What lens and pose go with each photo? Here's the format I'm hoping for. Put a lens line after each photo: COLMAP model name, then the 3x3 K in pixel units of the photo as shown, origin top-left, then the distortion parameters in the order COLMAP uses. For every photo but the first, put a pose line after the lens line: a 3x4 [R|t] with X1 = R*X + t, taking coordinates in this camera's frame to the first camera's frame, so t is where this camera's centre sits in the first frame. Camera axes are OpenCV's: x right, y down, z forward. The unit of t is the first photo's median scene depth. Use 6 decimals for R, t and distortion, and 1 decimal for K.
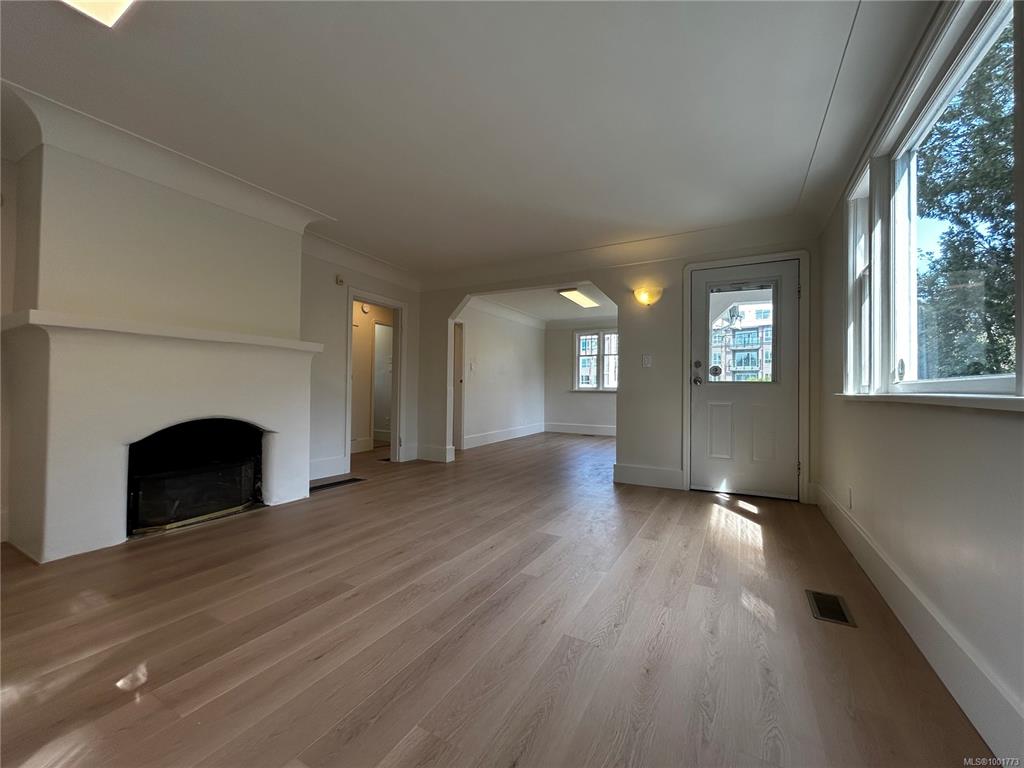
lens RADIAL K [[414.1, 0, 512.4], [0, 414.1, 380.9], [0, 0, 1]] dist [-0.003751, -0.000004]
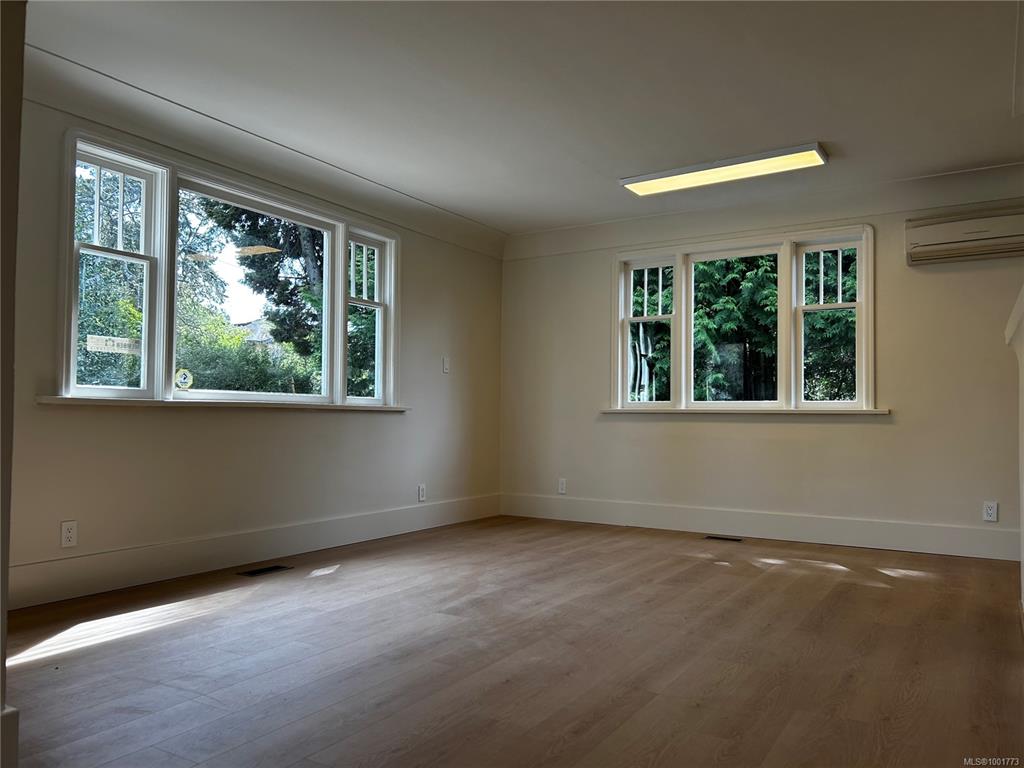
lens RADIAL K [[773.8, 0, 509.8], [0, 773.8, 384.6], [0, 0, 1]] dist [0.004277, -0.011285]
pose [[-0.998582, -0.019396, 0.049580, -0.038427], [-0.022432, 0.997859, -0.061429, 0.051635], [-0.048283, -0.062454, -0.996879, 1.568786]]
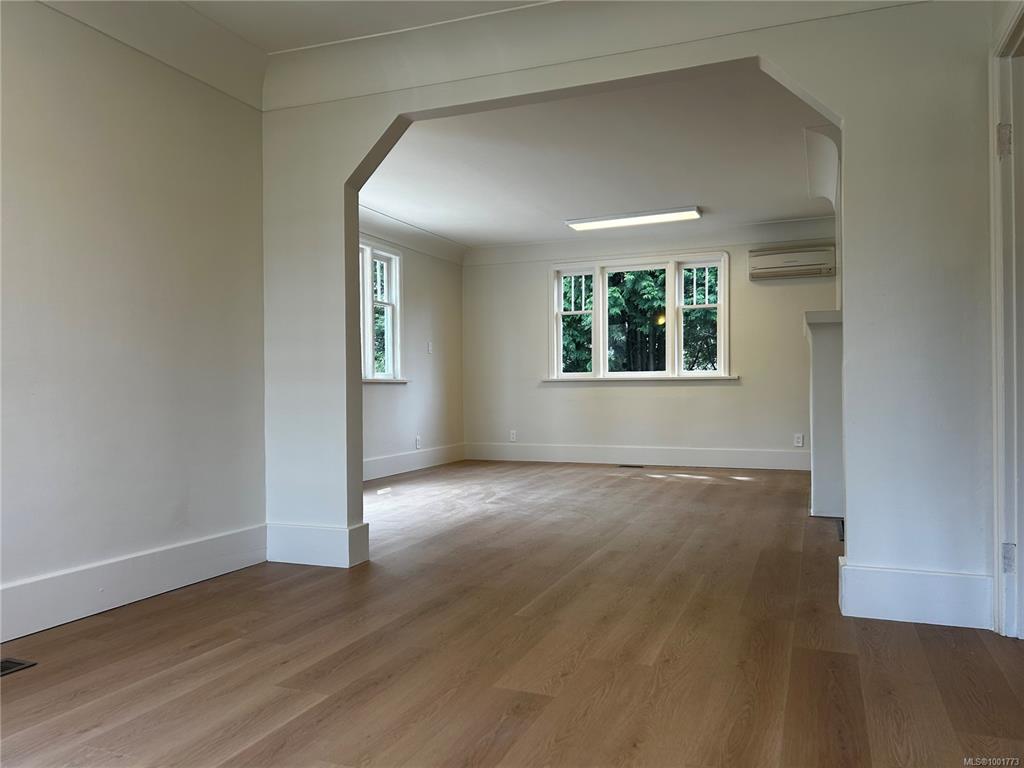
lens RADIAL K [[773.8, 0, 512.8], [0, 773.8, 388.8], [0, 0, 1]] dist [0.004277, -0.011285]
pose [[-0.991556, -0.003407, -0.129633, 0.221201], [-0.000917, 0.999814, -0.019259, 0.070455], [0.129675, -0.018977, -0.991375, 2.135014]]
